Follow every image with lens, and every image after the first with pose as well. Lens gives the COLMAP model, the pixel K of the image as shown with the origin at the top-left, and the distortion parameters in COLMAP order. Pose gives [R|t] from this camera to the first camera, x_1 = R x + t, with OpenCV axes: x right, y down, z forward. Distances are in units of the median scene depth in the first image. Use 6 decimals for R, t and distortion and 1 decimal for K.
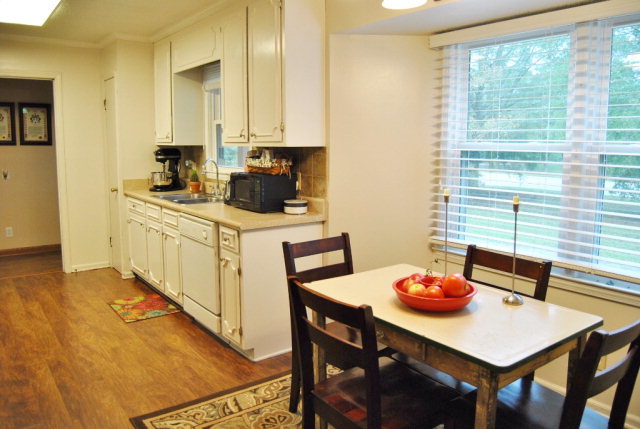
lens RADIAL K [[499.0, 0, 319.4], [0, 499.0, 213.6], [0, 0, 1]] dist [-0.091531, 0.028644]
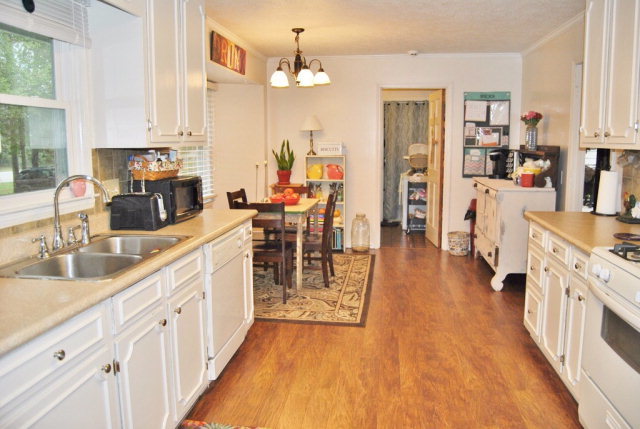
lens RADIAL K [[499.0, 0, 318.0], [0, 499.0, 213.2], [0, 0, 1]] dist [-0.091531, 0.028644]
pose [[-0.711136, -0.107589, 0.694773, -1.055846], [0.092045, 0.965468, 0.243720, -0.243638], [-0.697003, 0.237268, -0.676676, 1.649547]]
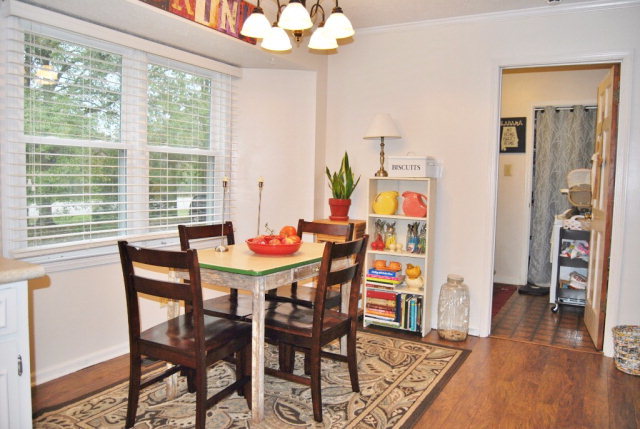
lens RADIAL K [[499.0, 0, 320.5], [0, 499.0, 212.4], [0, 0, 1]] dist [-0.091531, 0.028644]
pose [[-0.405472, -0.084353, 0.910207, -0.707408], [0.097262, 0.986100, 0.134714, -0.072889], [-0.908919, 0.143151, -0.391631, 0.878884]]
